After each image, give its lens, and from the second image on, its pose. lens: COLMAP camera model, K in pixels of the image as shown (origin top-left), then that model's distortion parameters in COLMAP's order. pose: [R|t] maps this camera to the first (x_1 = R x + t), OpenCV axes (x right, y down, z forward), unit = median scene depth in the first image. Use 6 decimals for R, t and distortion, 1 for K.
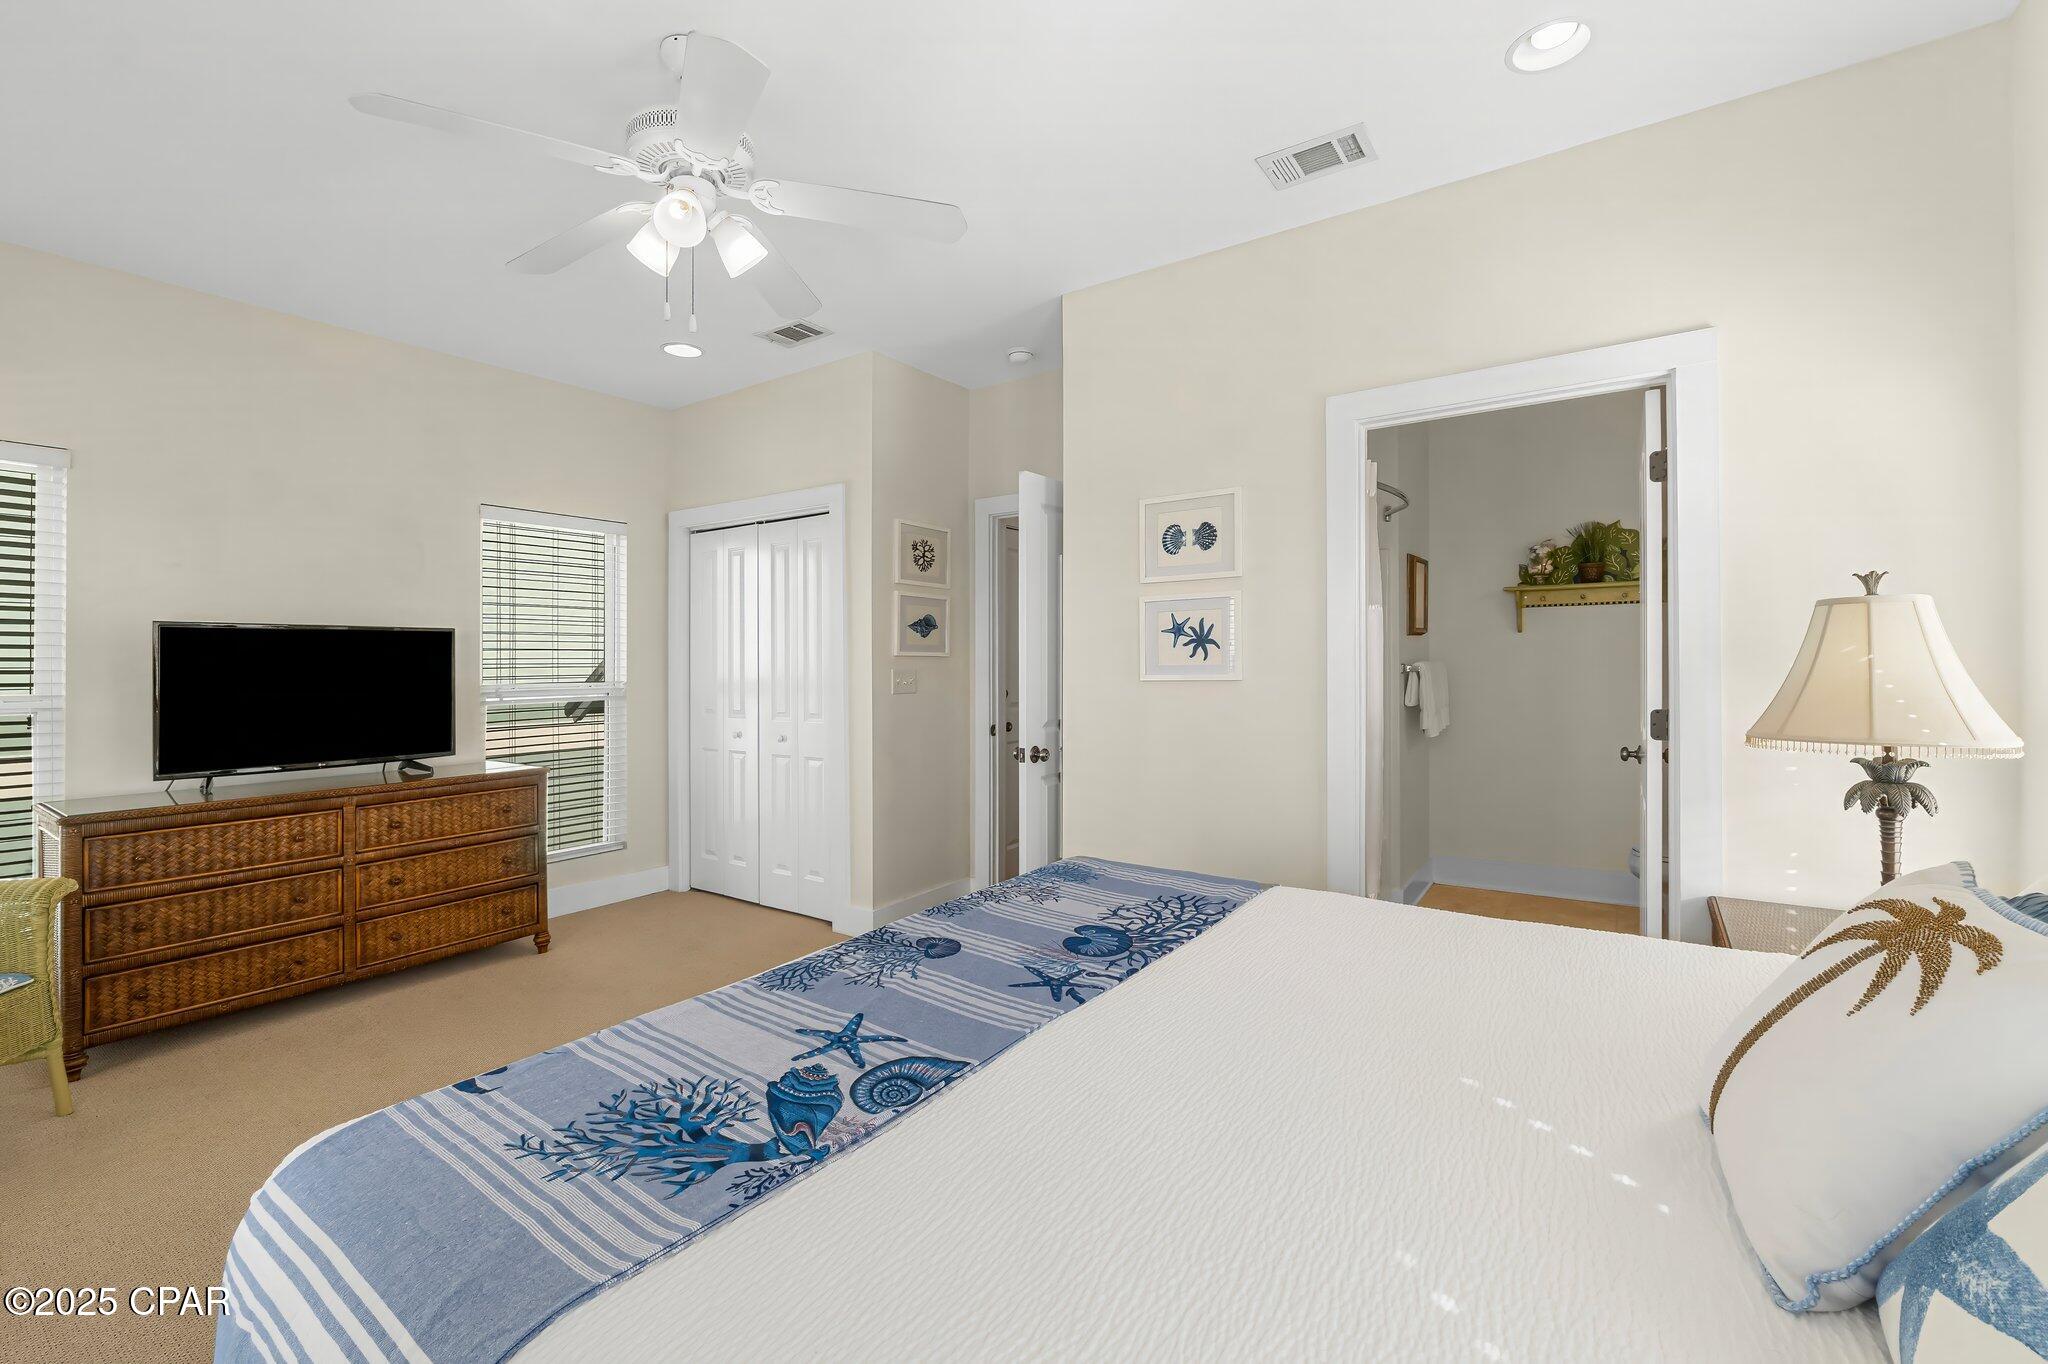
lens RADIAL K [[856.8, 0, 1030.1], [0, 856.8, 669.9], [0, 0, 1]] dist [-0.010356, 0.000458]
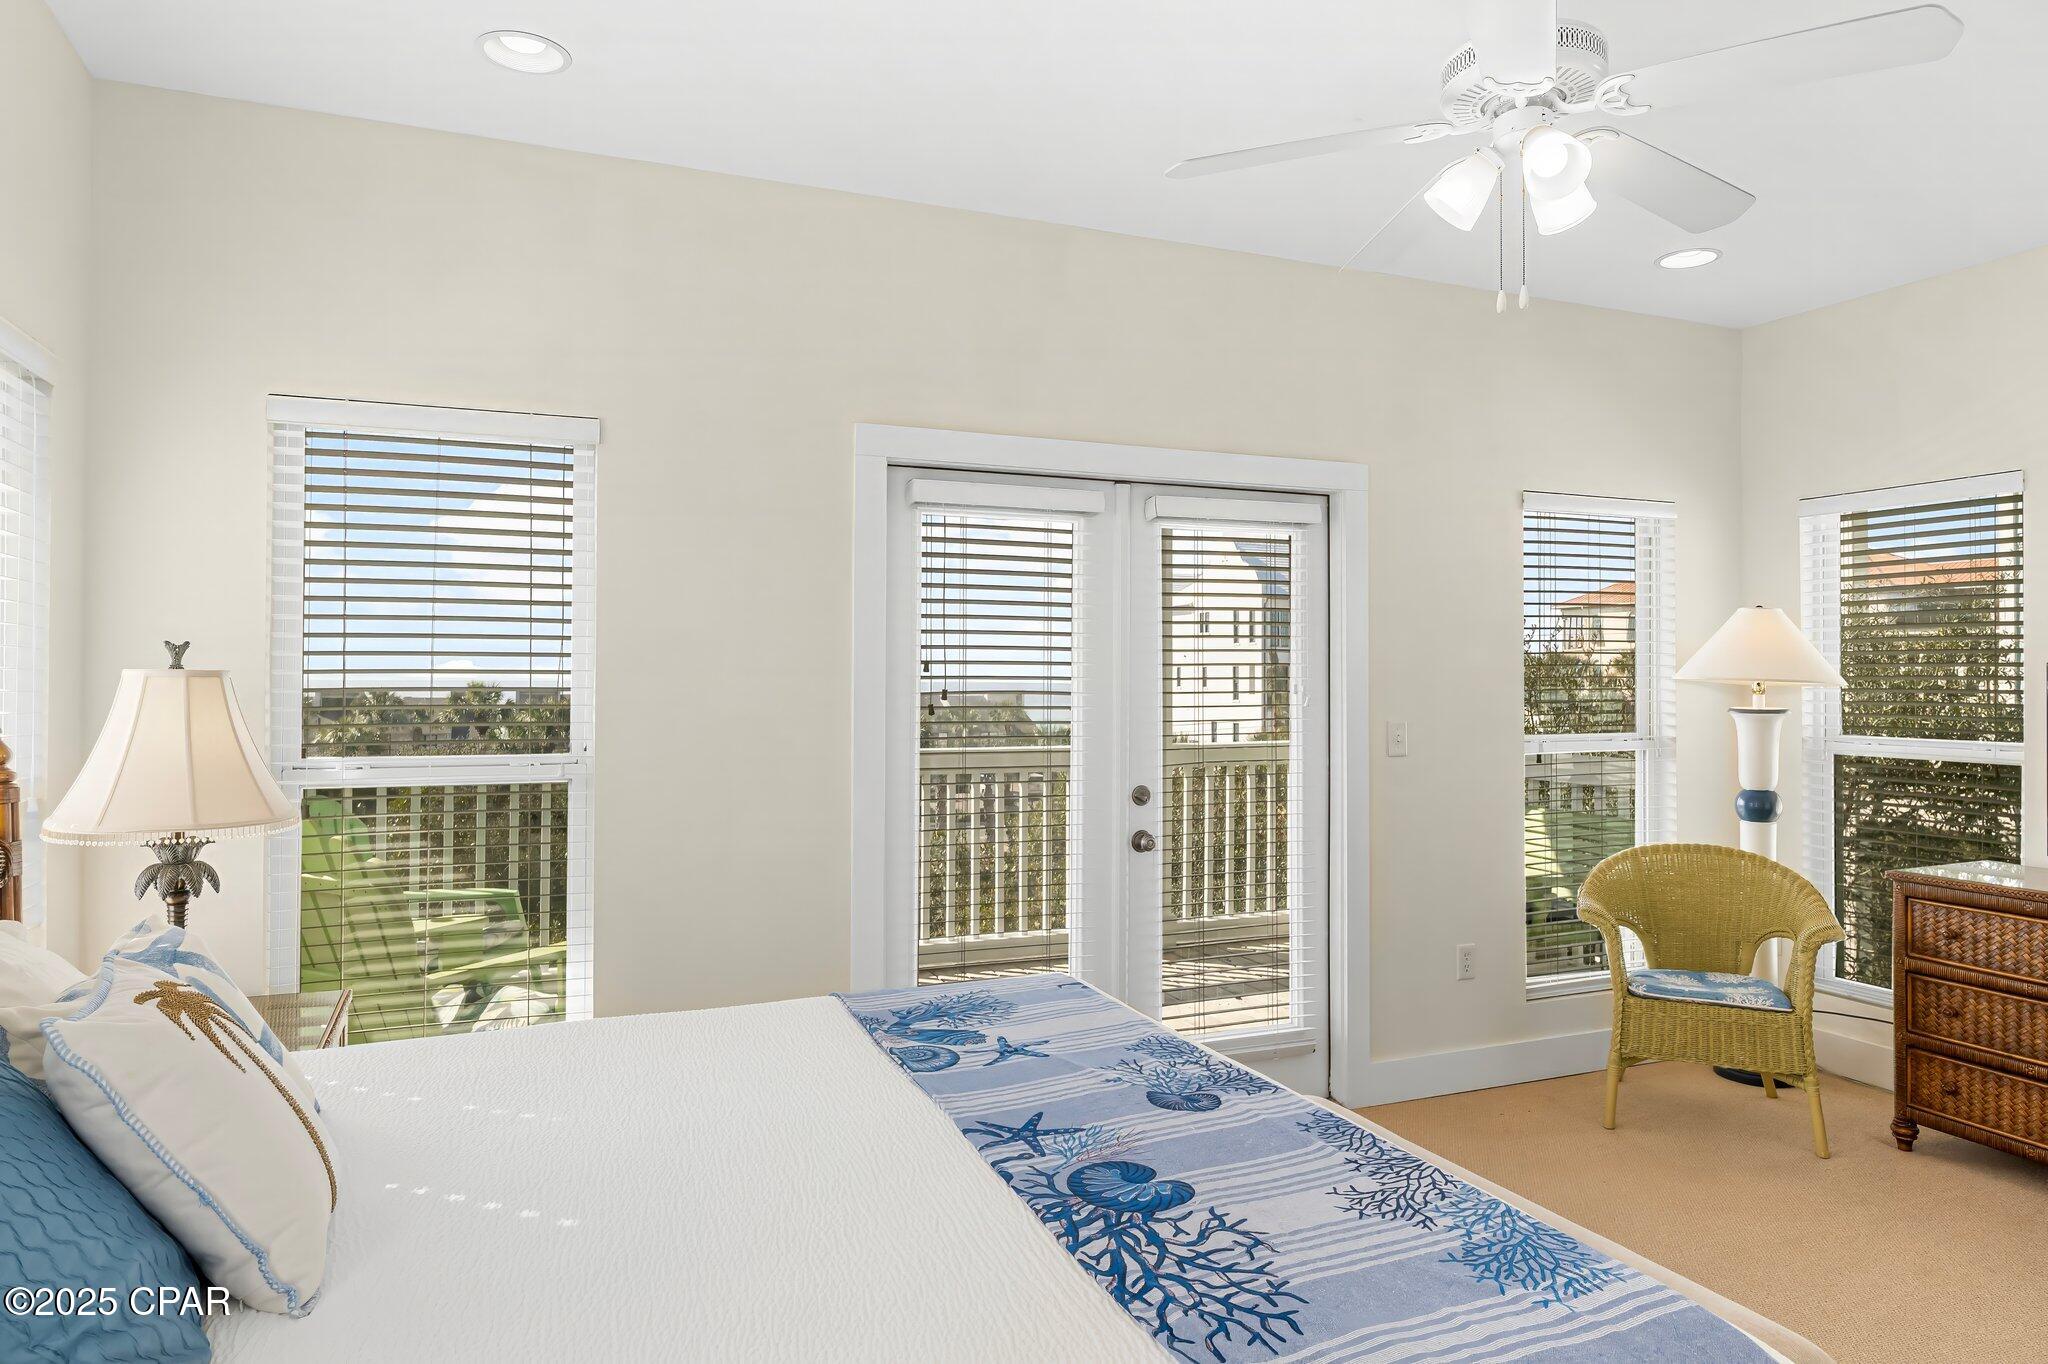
lens RADIAL K [[1228.3, 0, 991.0], [0, 1228.3, 676.5], [0, 0, 1]] dist [-0.005734, -0.001133]
pose [[-0.556035, 0.003442, -0.831152, 0.921233], [-0.006111, 0.999947, 0.008228, -0.081491], [0.831136, 0.009654, -0.555985, 1.438742]]
